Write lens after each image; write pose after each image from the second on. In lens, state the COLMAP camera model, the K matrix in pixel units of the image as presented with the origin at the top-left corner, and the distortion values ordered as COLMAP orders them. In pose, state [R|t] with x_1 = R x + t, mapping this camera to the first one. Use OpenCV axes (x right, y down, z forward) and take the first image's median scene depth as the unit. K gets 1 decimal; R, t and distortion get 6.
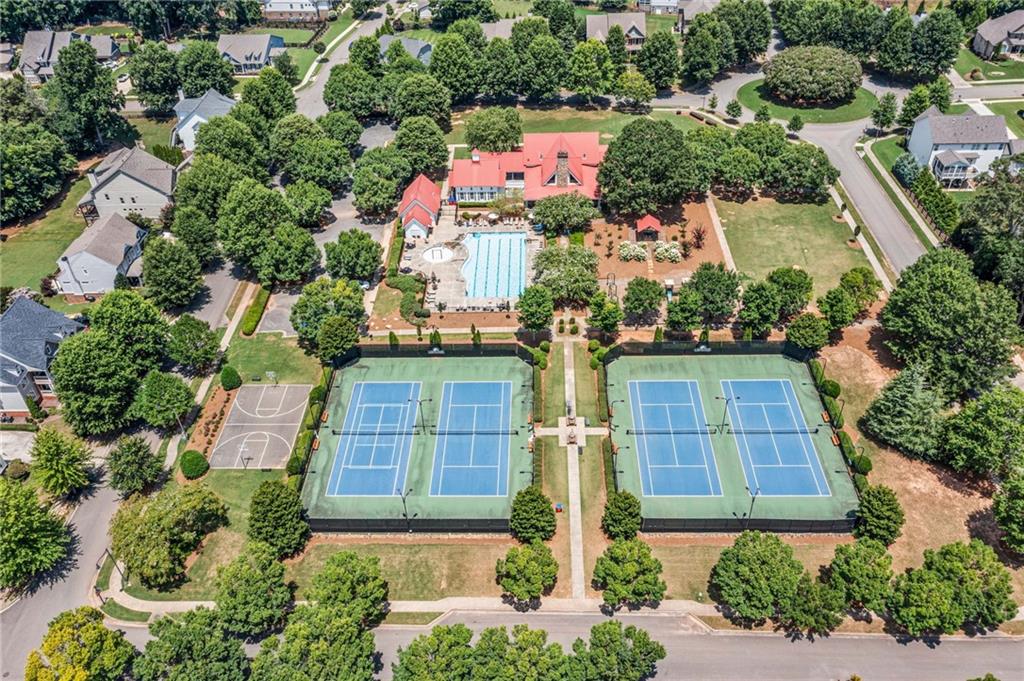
lens RADIAL K [[800.8, 0, 512.0], [0, 800.8, 340.5], [0, 0, 1]] dist [-0.001538, 0.003925]
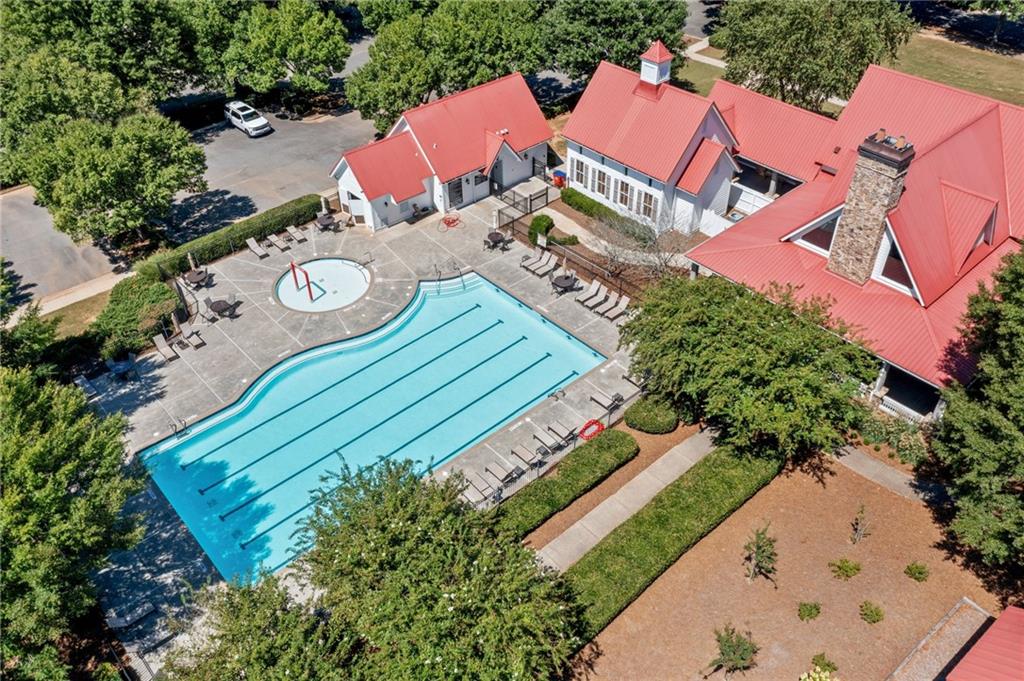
lens RADIAL K [[800.8, 0, 512.0], [0, 800.8, 340.5], [0, 0, 1]] dist [-0.001538, 0.003925]
pose [[0.690822, 0.479784, -0.540900, 0.160261], [-0.466337, 0.867371, 0.173775, -0.212592], [0.552535, 0.132194, 0.822940, 0.948705]]
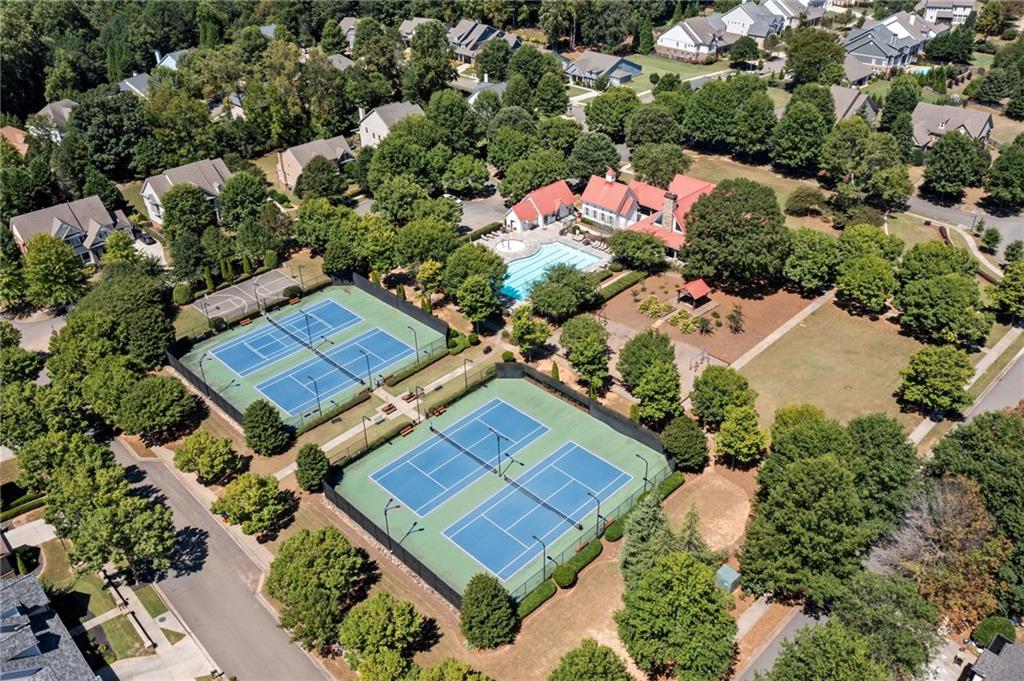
lens RADIAL K [[800.8, 0, 512.0], [0, 800.8, 340.5], [0, 0, 1]] dist [-0.001538, 0.003925]
pose [[0.733950, 0.382066, -0.561554, 0.619787], [-0.434150, 0.899730, 0.044718, -0.052231], [0.522332, 0.210978, 0.826231, 0.232177]]
